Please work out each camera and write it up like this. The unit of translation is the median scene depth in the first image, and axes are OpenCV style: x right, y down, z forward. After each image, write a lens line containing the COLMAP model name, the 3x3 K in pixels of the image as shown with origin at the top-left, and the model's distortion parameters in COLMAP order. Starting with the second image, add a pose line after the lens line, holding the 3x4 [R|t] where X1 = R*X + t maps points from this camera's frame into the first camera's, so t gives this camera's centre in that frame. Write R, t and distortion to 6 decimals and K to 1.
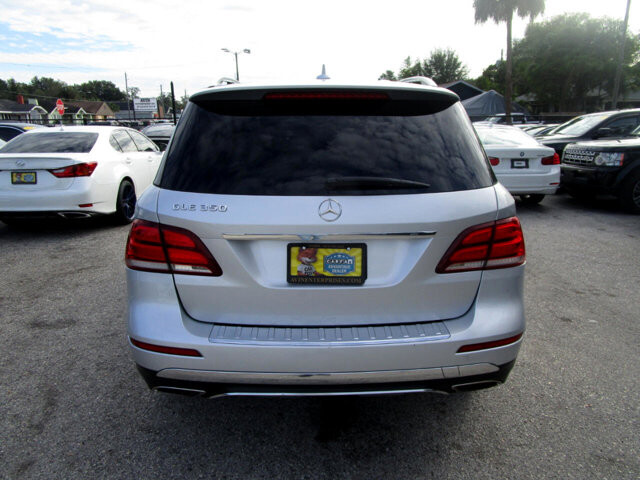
lens RADIAL K [[461.8, 0, 331.9], [0, 461.8, 235.9], [0, 0, 1]] dist [-0.023614, 0.012343]
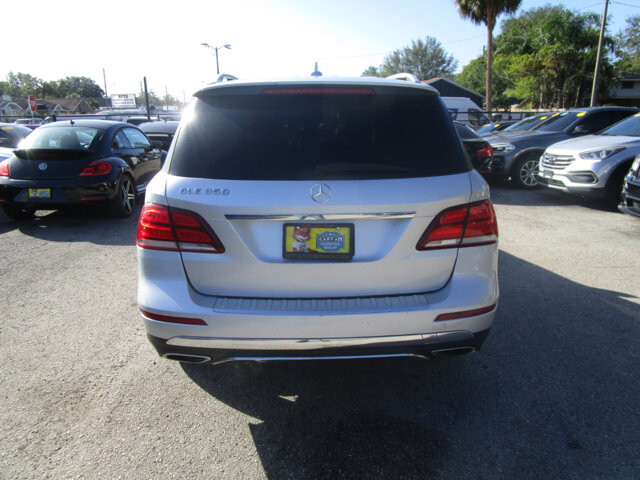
lens RADIAL K [[461.8, 0, 316.9], [0, 461.8, 238.1], [0, 0, 1]] dist [-0.023614, 0.012343]
pose [[0.999951, -0.004582, 0.008821, -0.025579], [0.004468, 0.999907, 0.012915, 0.037055], [-0.008880, -0.012875, 0.999878, -0.113886]]
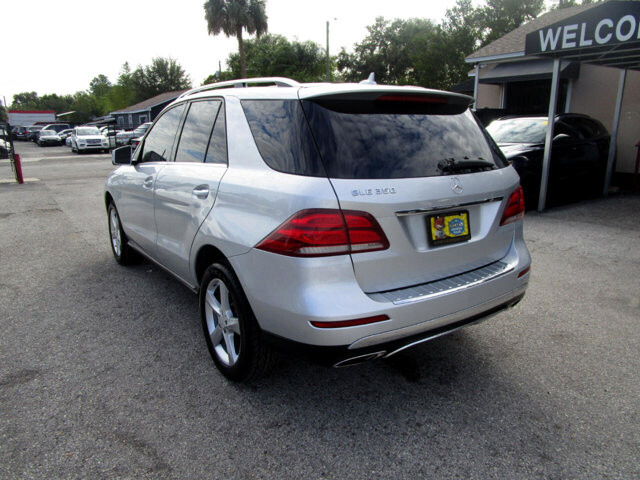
lens RADIAL K [[461.8, 0, 316.6], [0, 461.8, 239.1], [0, 0, 1]] dist [-0.023614, 0.012343]
pose [[0.833121, -0.125552, 0.538652, -1.004305], [0.131516, 0.990931, 0.027559, 0.006361], [-0.537227, 0.047882, 0.842077, 0.109165]]
